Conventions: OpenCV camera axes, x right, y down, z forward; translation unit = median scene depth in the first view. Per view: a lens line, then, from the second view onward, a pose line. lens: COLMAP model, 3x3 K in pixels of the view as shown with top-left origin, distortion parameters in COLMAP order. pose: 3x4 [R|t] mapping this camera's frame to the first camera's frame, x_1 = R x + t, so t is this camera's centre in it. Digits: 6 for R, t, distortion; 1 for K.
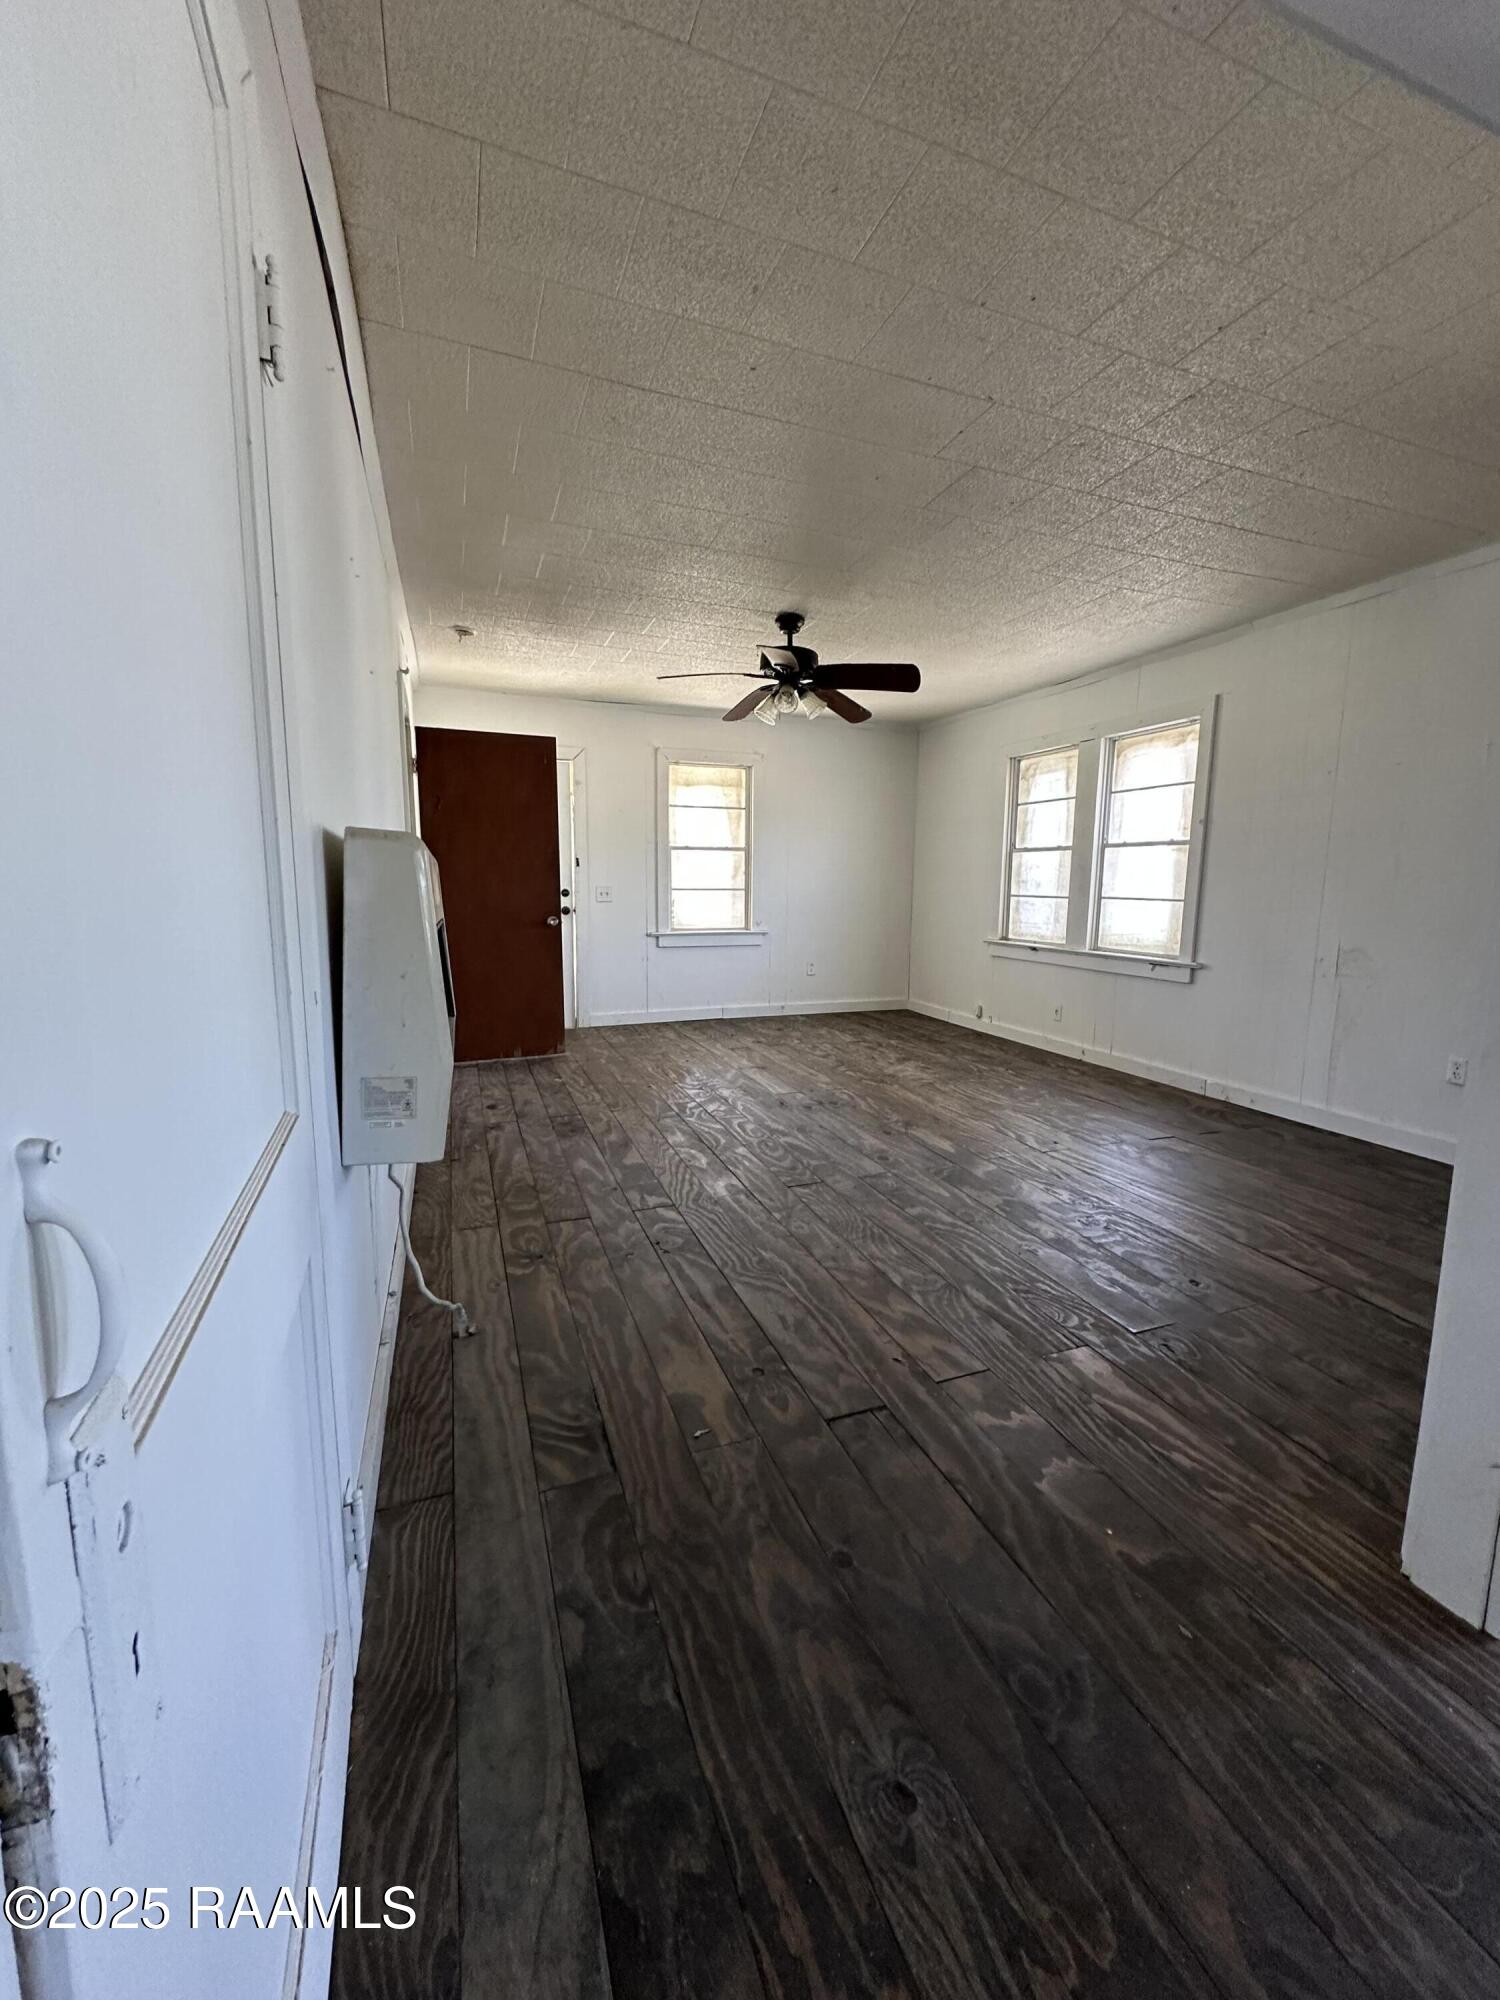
lens RADIAL K [[798.3, 0, 755.8], [0, 798.3, 1000.1], [0, 0, 1]] dist [0.004547, 0.000294]
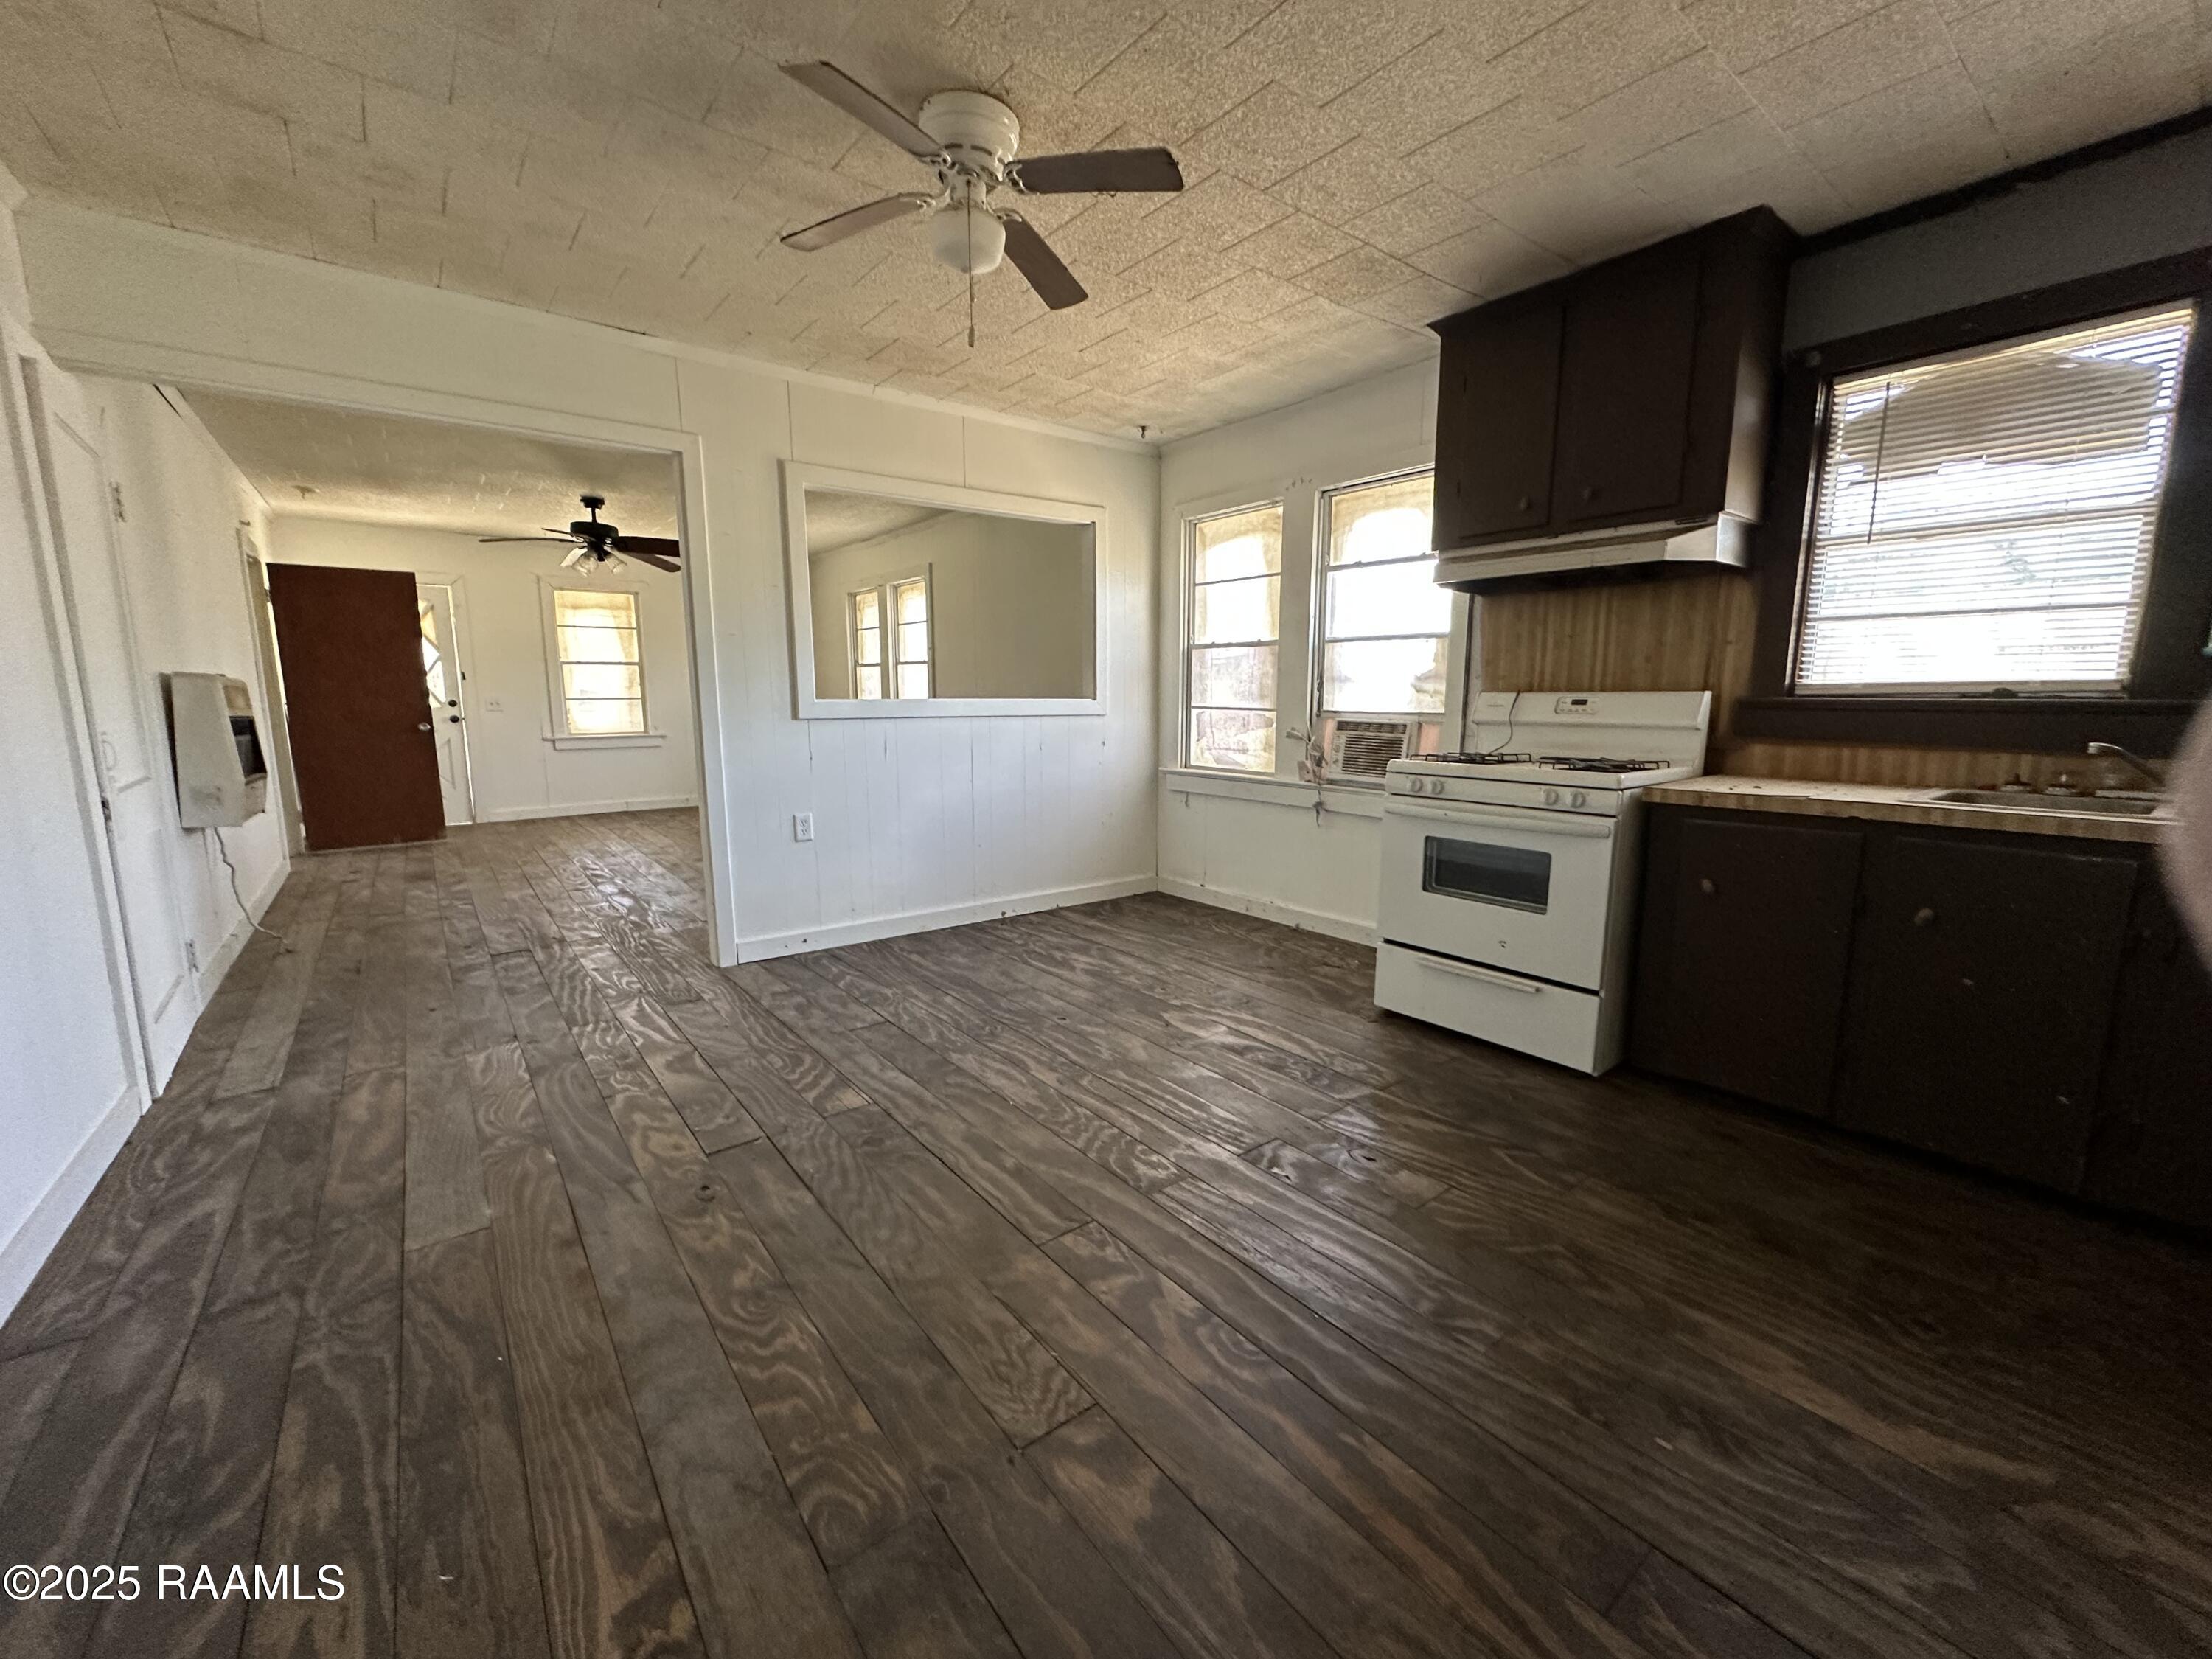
lens RADIAL K [[882.9, 0, 1096.8], [0, 882.9, 826.4], [0, 0, 1]] dist [0.004547, 0.000294]
pose [[0.956133, -0.055547, 0.287617, 0.250619], [0.052522, 0.998453, 0.018230, 0.060395], [-0.288185, -0.002324, 0.957572, -0.436210]]
